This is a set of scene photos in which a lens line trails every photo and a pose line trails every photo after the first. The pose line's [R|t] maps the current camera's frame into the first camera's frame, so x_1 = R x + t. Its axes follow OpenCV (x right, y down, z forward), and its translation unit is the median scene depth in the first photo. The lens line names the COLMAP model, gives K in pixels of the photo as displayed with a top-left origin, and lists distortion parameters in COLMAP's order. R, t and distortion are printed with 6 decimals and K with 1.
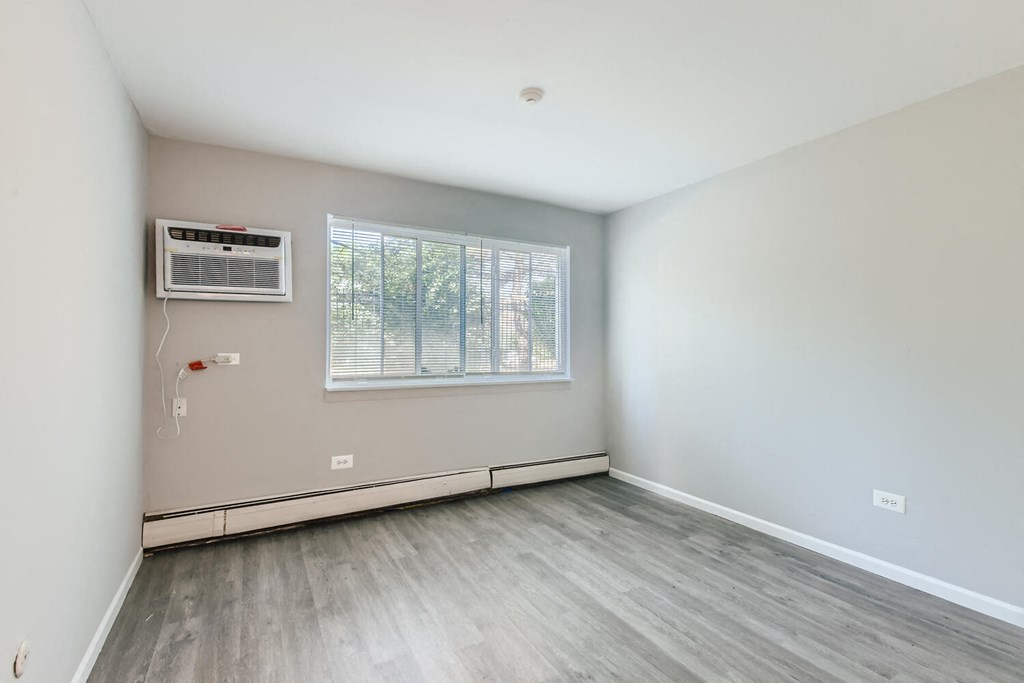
lens RADIAL K [[472.2, 0, 512.9], [0, 472.2, 340.4], [0, 0, 1]] dist [0.017130, -0.005248]
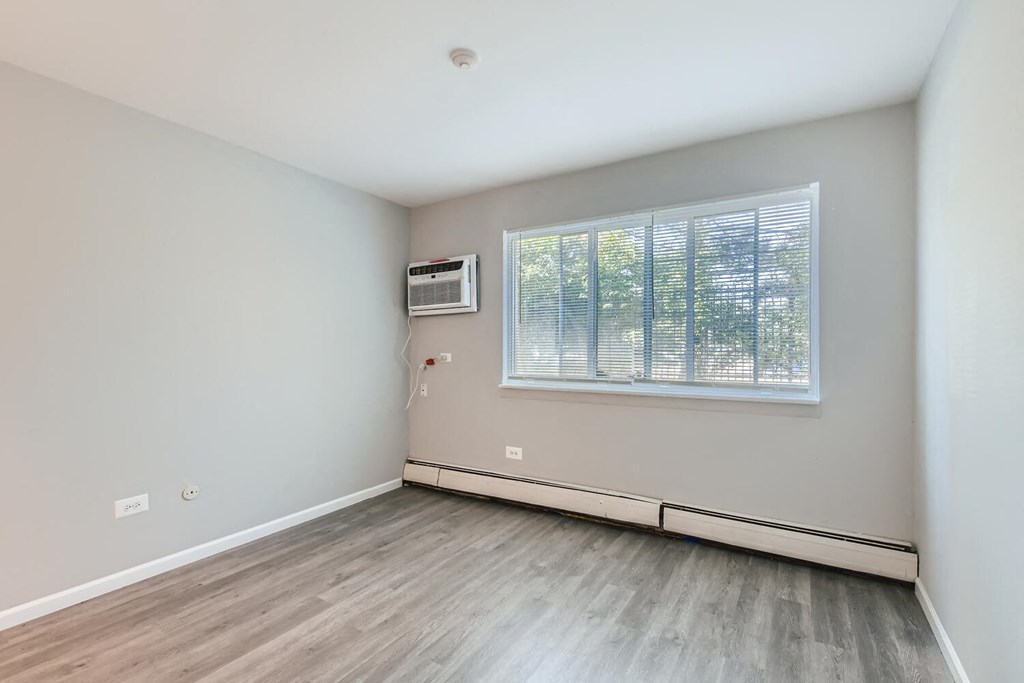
lens RADIAL K [[472.2, 0, 513.5], [0, 472.2, 345.9], [0, 0, 1]] dist [0.017130, -0.005248]
pose [[0.485428, -0.005278, -0.874261, 0.614391], [0.014011, 0.999900, 0.001743, 0.005808], [0.874164, -0.013095, 0.485454, 0.478244]]
